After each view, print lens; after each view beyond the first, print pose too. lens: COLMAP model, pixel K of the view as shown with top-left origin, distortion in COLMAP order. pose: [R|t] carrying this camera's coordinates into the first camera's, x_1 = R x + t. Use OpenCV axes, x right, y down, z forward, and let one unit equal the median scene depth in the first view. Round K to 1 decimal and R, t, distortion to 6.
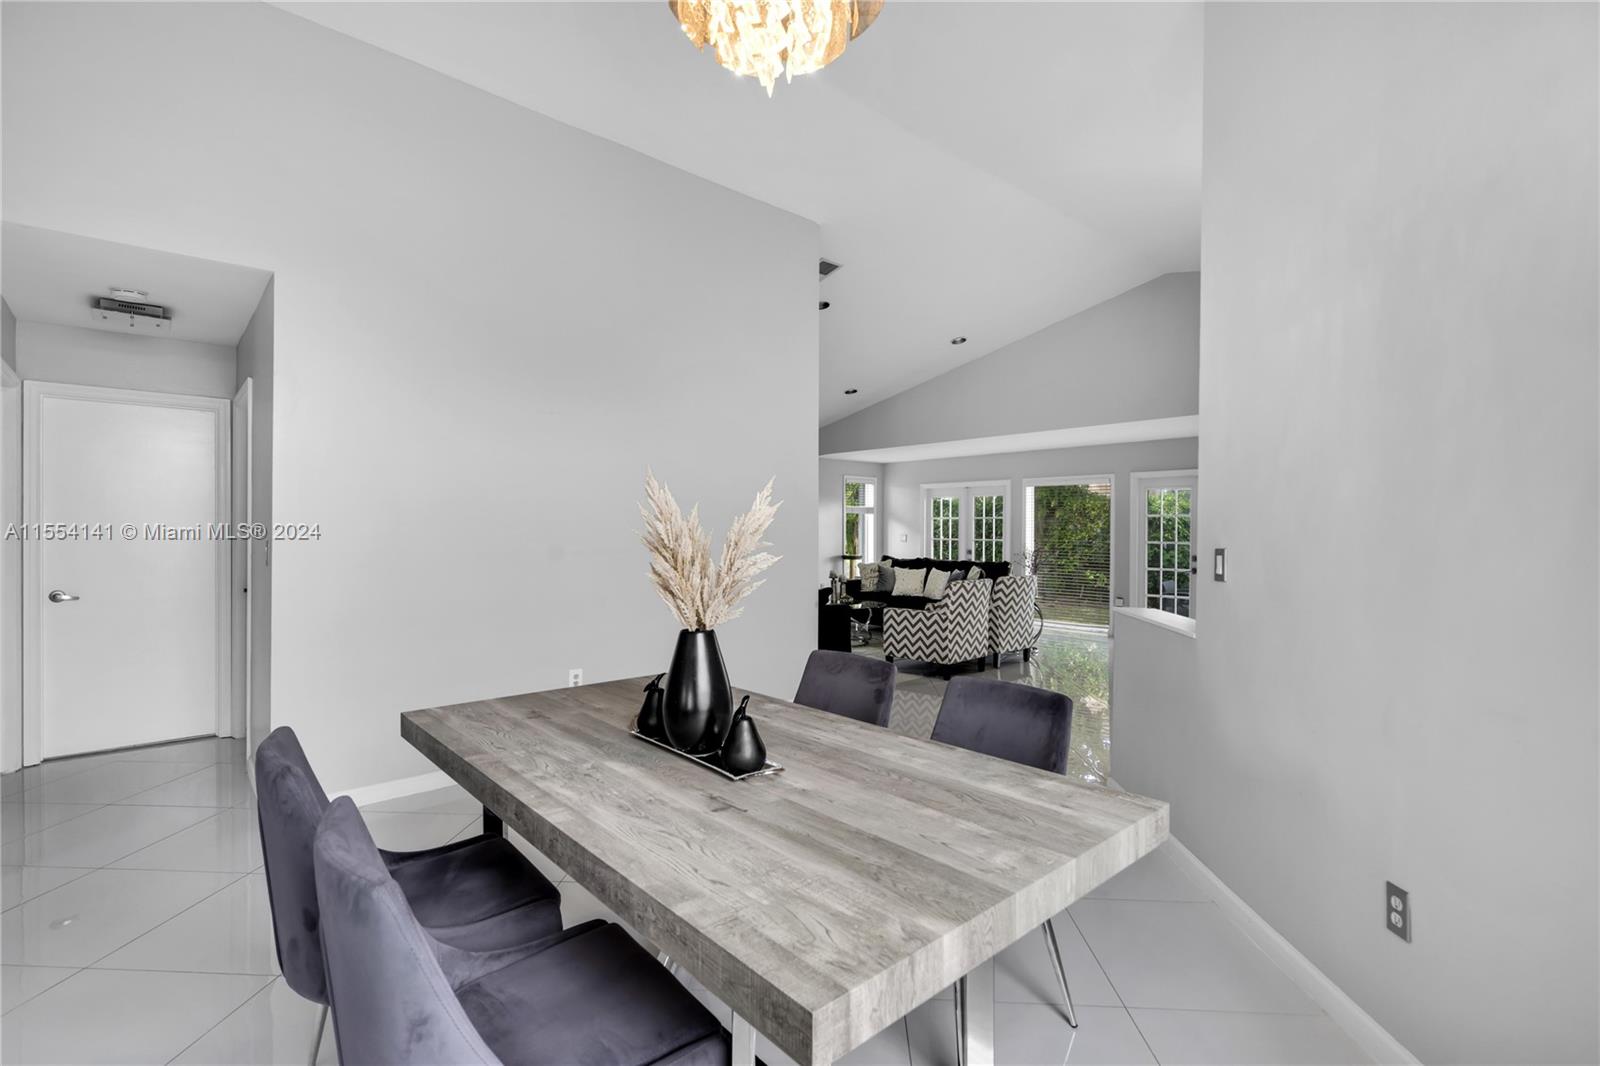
lens RADIAL K [[725.7, 0, 843.5], [0, 725.7, 538.5], [0, 0, 1]] dist [-0.001970, 0.000055]
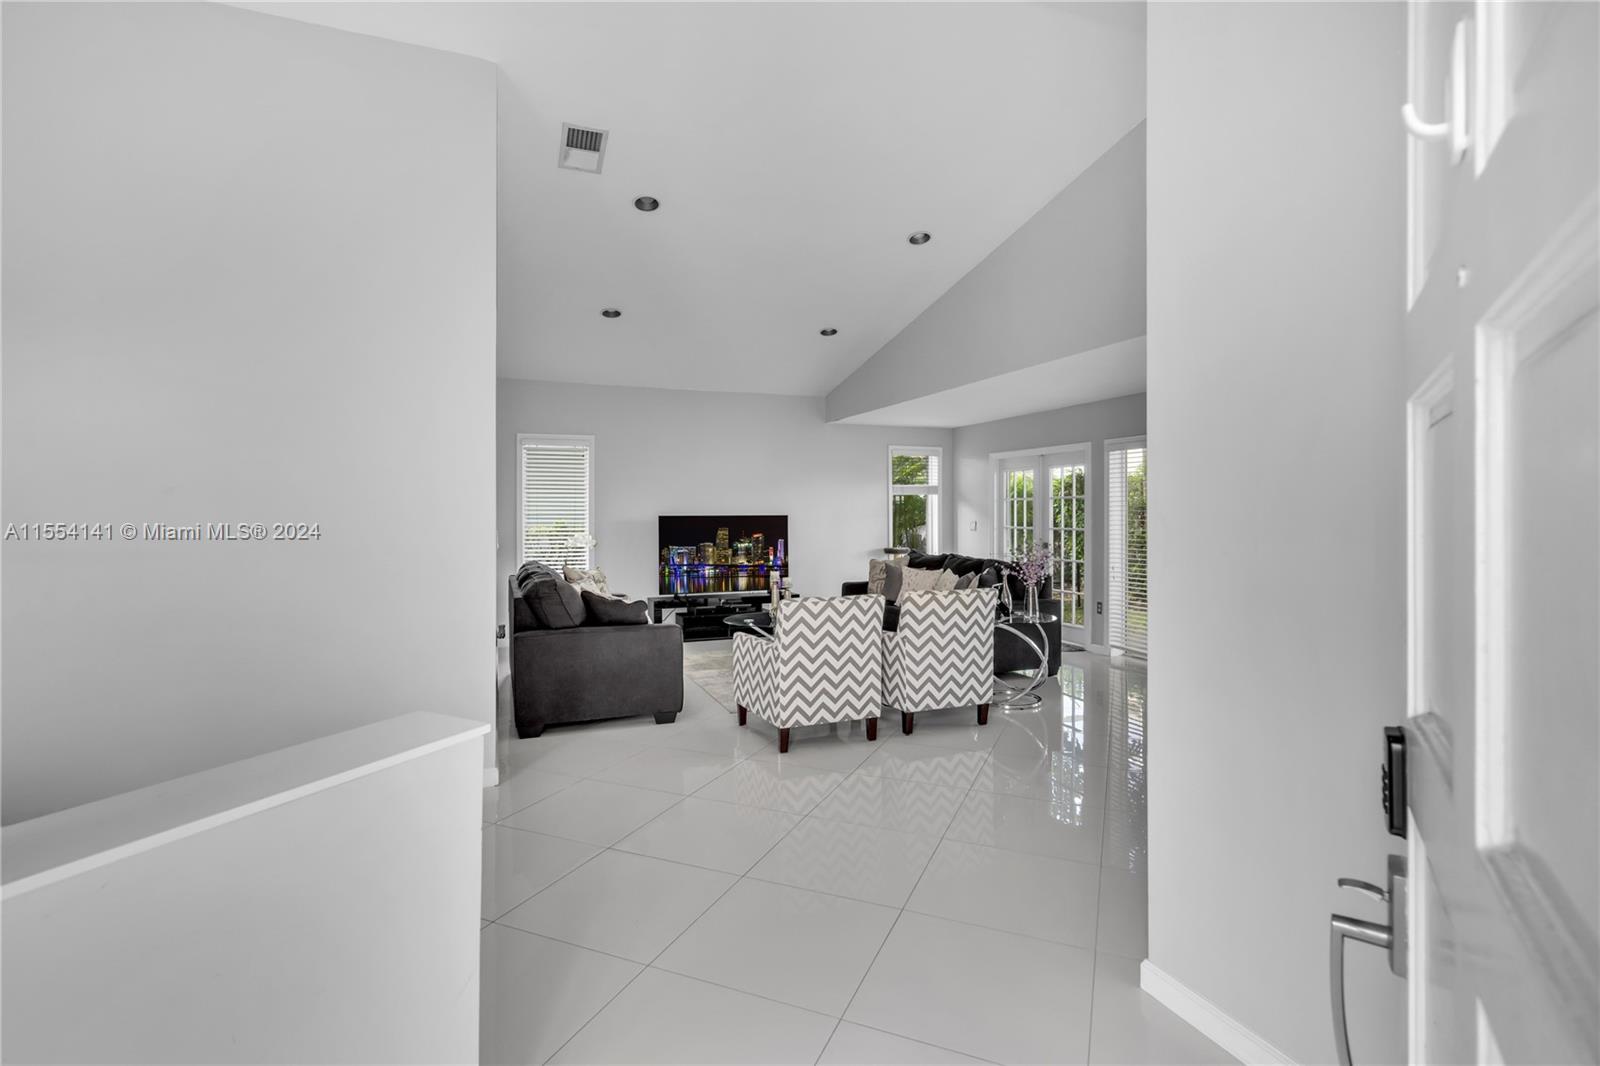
lens RADIAL K [[759.2, 0, 832.7], [0, 759.2, 533.3], [0, 0, 1]] dist [-0.032190, 0.000049]
pose [[0.933217, 0.001175, -0.359312, 0.249899], [0.003546, 0.999916, 0.012479, -0.004033], [0.359297, -0.012920, 0.933134, 0.230652]]
